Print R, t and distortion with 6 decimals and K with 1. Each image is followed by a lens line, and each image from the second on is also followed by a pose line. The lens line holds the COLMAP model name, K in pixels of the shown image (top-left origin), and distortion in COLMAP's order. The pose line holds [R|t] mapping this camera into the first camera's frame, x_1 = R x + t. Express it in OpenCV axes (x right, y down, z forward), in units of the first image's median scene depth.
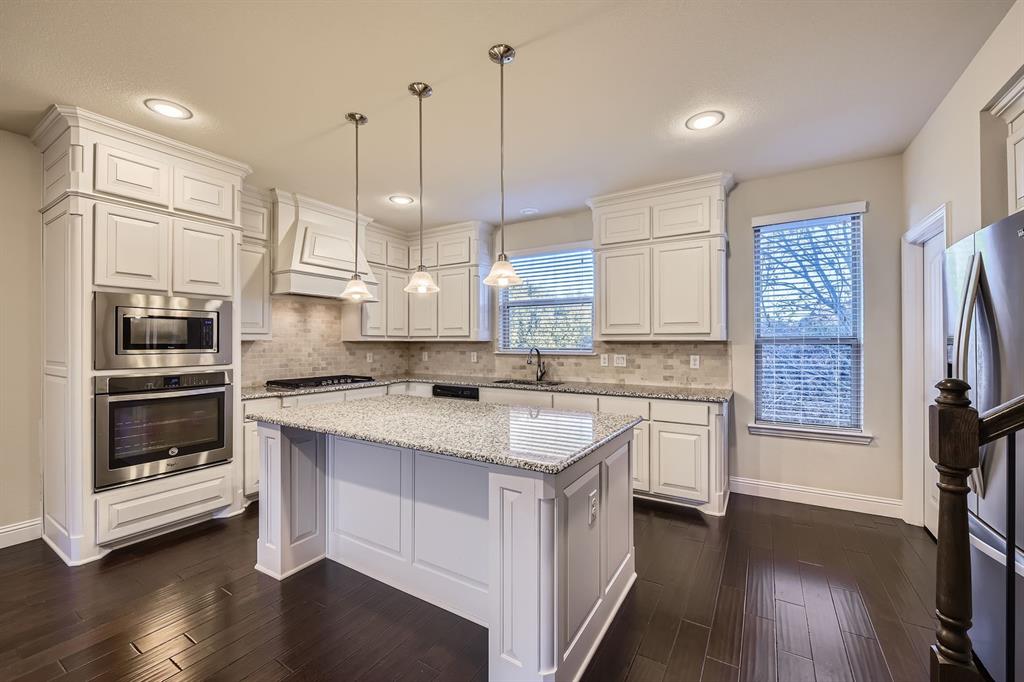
lens RADIAL K [[420.6, 0, 507.4], [0, 420.6, 340.2], [0, 0, 1]] dist [-0.003949, 0.001057]
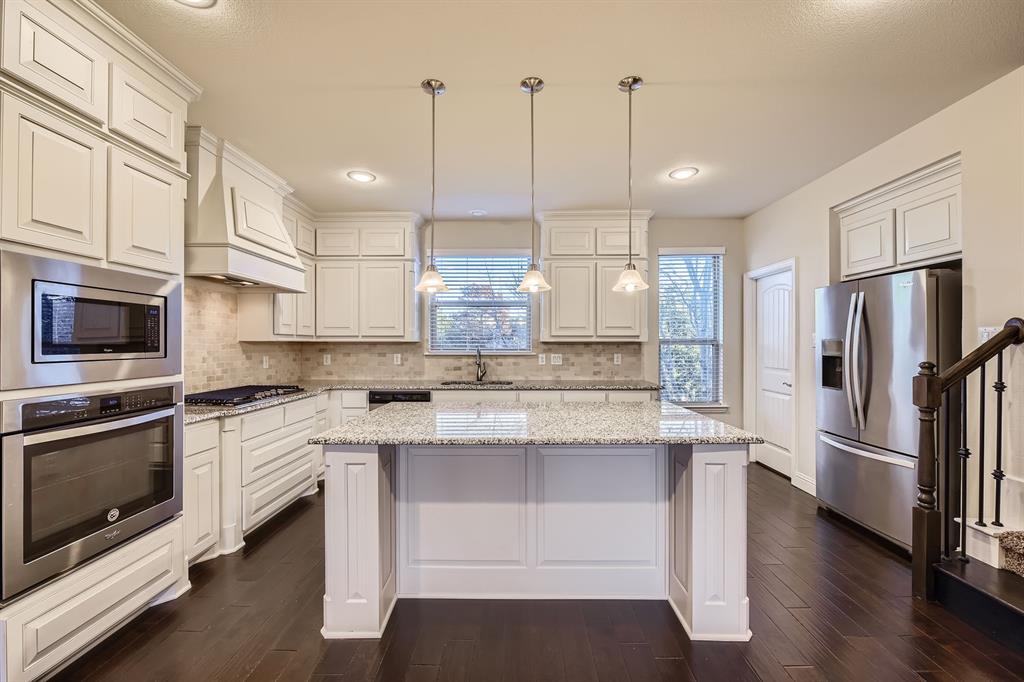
lens RADIAL K [[420.6, 0, 509.2], [0, 420.6, 343.4], [0, 0, 1]] dist [-0.003949, 0.001057]
pose [[0.853457, 0.000753, 0.521163, -0.481993], [-0.003040, 0.999989, 0.003534, 0.002485], [-0.521154, -0.004601, 0.853450, 0.119796]]
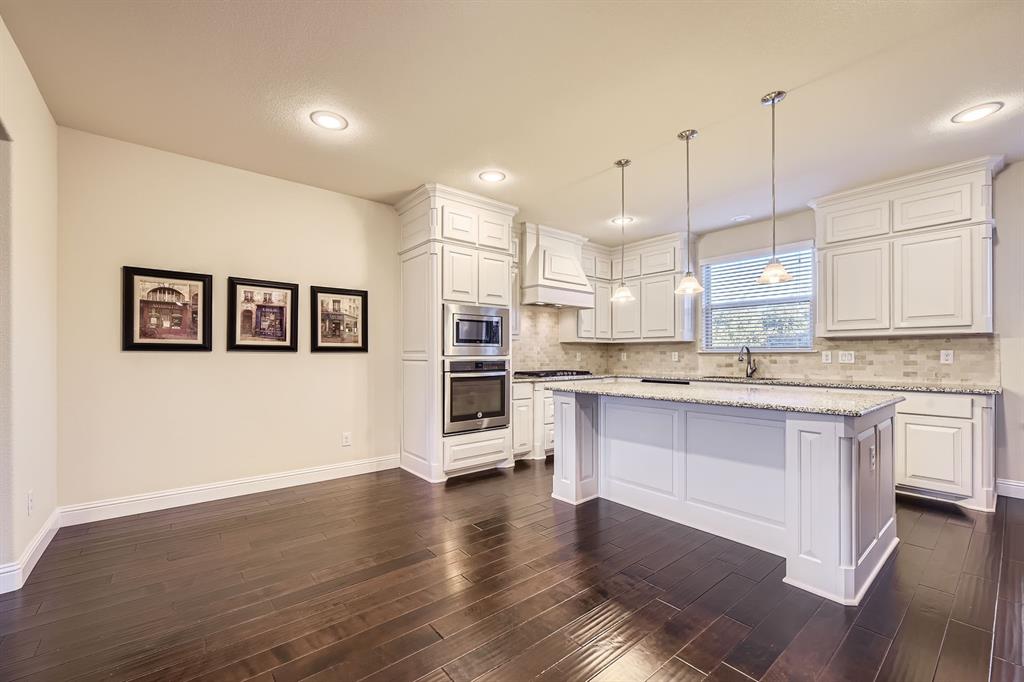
lens RADIAL K [[420.6, 0, 495.7], [0, 420.6, 354.3], [0, 0, 1]] dist [-0.003949, 0.001057]
pose [[0.940923, -0.000506, -0.338621, -0.204206], [0.000979, 0.999999, 0.001225, 0.044895], [0.338620, -0.001484, 0.940922, -0.254904]]
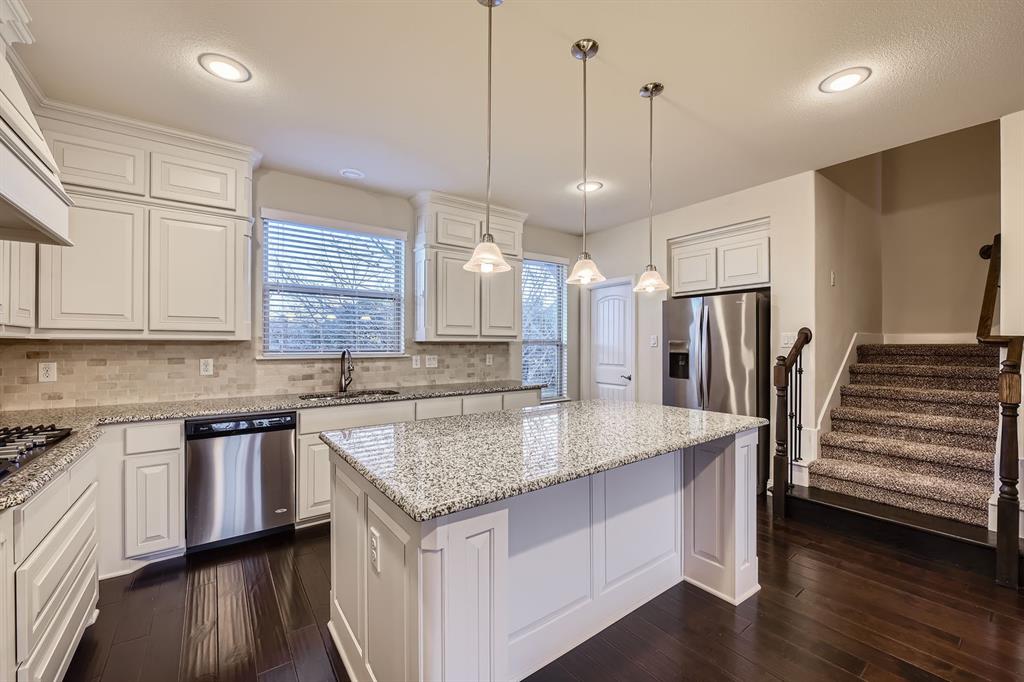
lens RADIAL K [[420.6, 0, 524.3], [0, 420.6, 345.8], [0, 0, 1]] dist [-0.003949, 0.001057]
pose [[0.347849, -0.002315, 0.937548, -0.665035], [-0.005712, 0.999973, 0.004588, 0.006252], [-0.937533, -0.006951, 0.347827, 0.507069]]
